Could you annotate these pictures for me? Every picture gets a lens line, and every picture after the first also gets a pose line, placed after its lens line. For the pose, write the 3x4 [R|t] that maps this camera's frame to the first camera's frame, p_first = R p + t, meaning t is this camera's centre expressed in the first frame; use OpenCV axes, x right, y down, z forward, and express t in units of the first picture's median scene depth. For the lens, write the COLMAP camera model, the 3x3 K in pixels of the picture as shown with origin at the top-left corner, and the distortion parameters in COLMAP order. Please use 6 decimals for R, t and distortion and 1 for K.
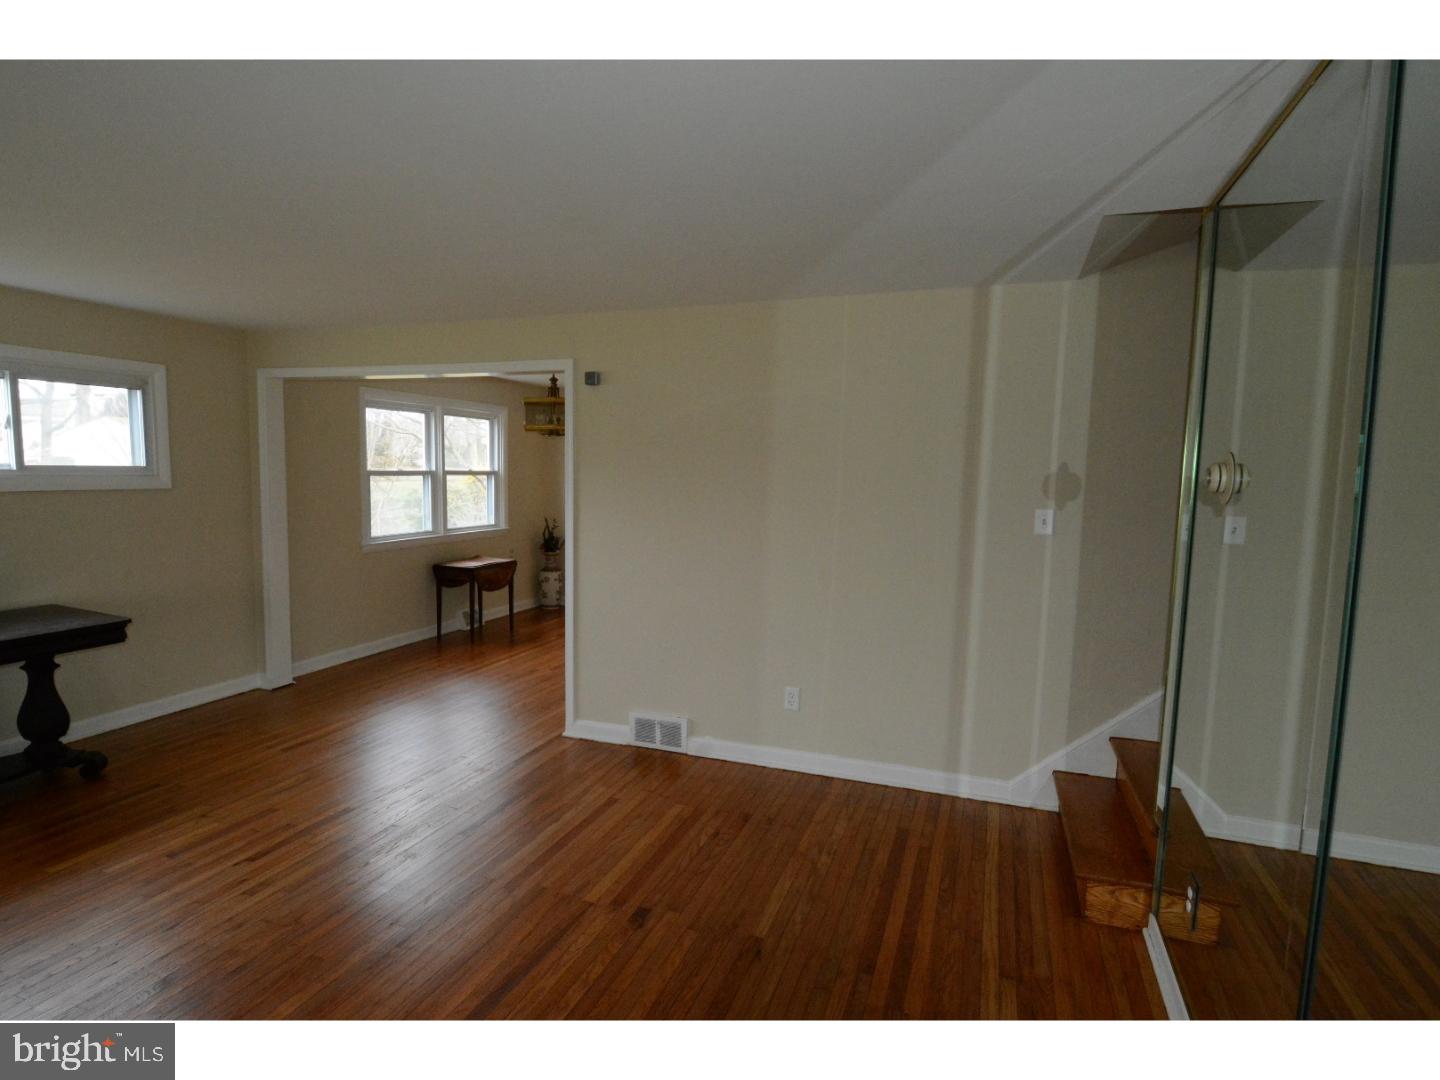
lens RADIAL K [[764.5, 0, 710.7], [0, 764.5, 546.0], [0, 0, 1]] dist [0.018049, -0.027977]
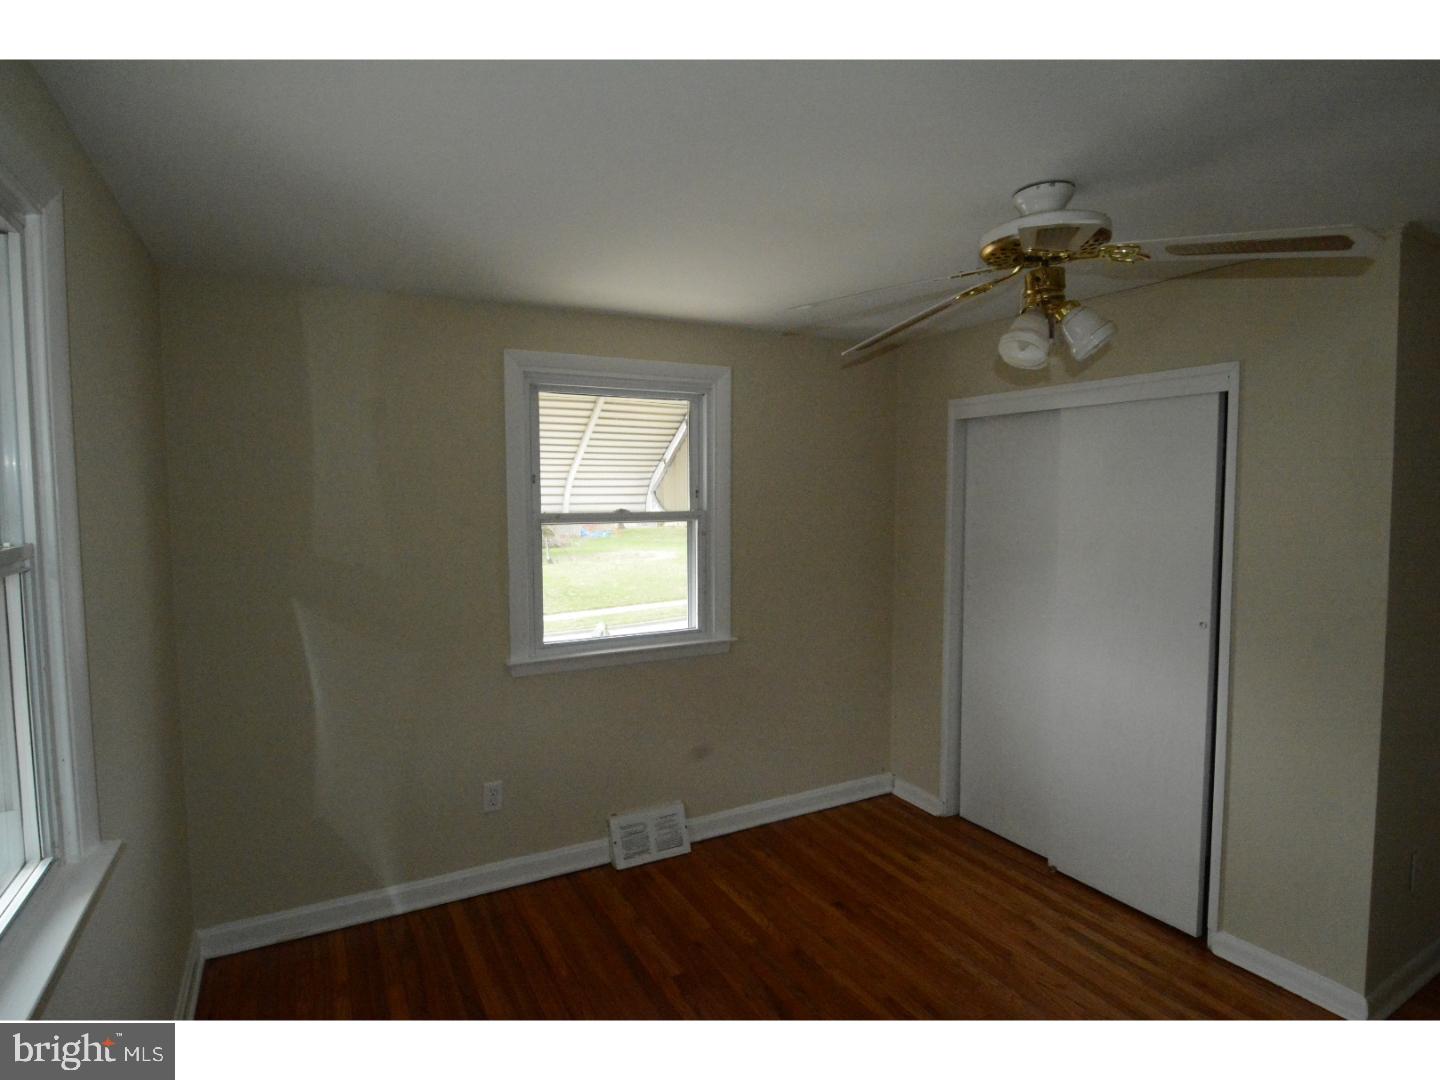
lens RADIAL K [[764.5, 0, 710.7], [0, 764.5, 546.0], [0, 0, 1]] dist [0.018049, -0.027977]
pose [[0.747164, 0.022638, -0.664254, -0.052970], [-0.047158, 0.998707, -0.019008, -0.104541], [0.662964, 0.045527, 0.747265, 1.007501]]
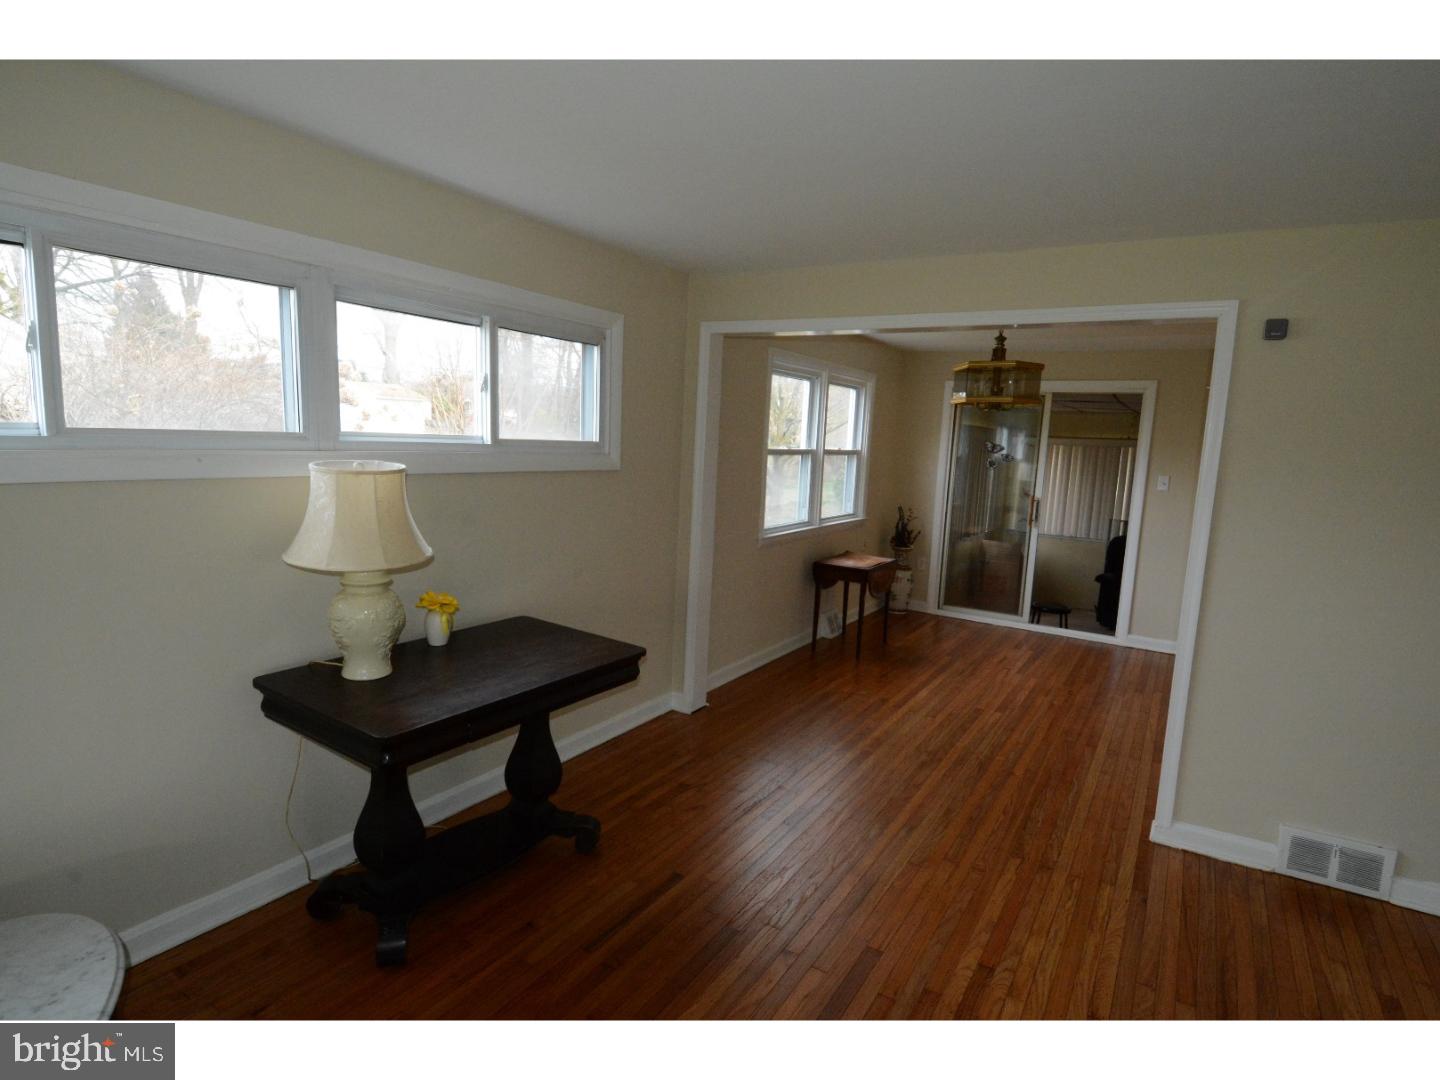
lens RADIAL K [[764.5, 0, 710.7], [0, 764.5, 546.0], [0, 0, 1]] dist [0.018049, -0.027977]
pose [[0.978913, 0.053938, -0.197029, -0.481287], [-0.046775, 0.998071, 0.040832, -0.034815], [0.198851, -0.030755, 0.979547, 0.242219]]
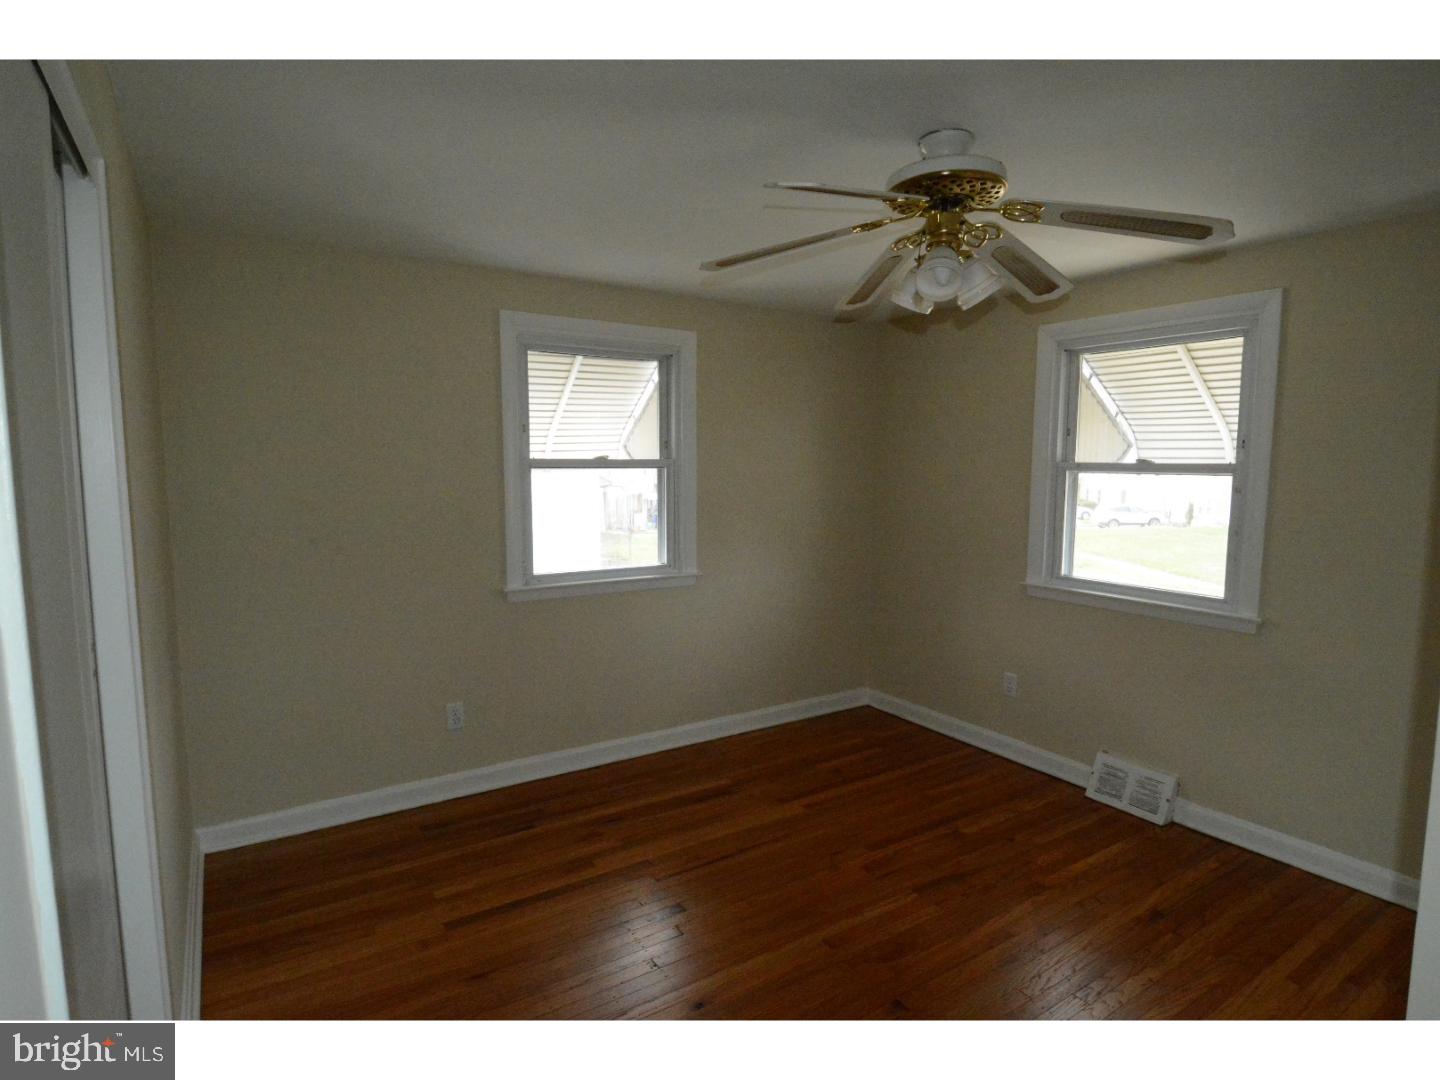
lens RADIAL K [[768.9, 0, 711.3], [0, 768.9, 540.2], [0, 0, 1]] dist [0.021942, -0.033330]
pose [[-0.595237, 0.069369, -0.800550, 0.244791], [-0.092220, 0.983787, 0.153816, -0.150125], [0.798241, 0.165383, -0.579189, 1.611009]]
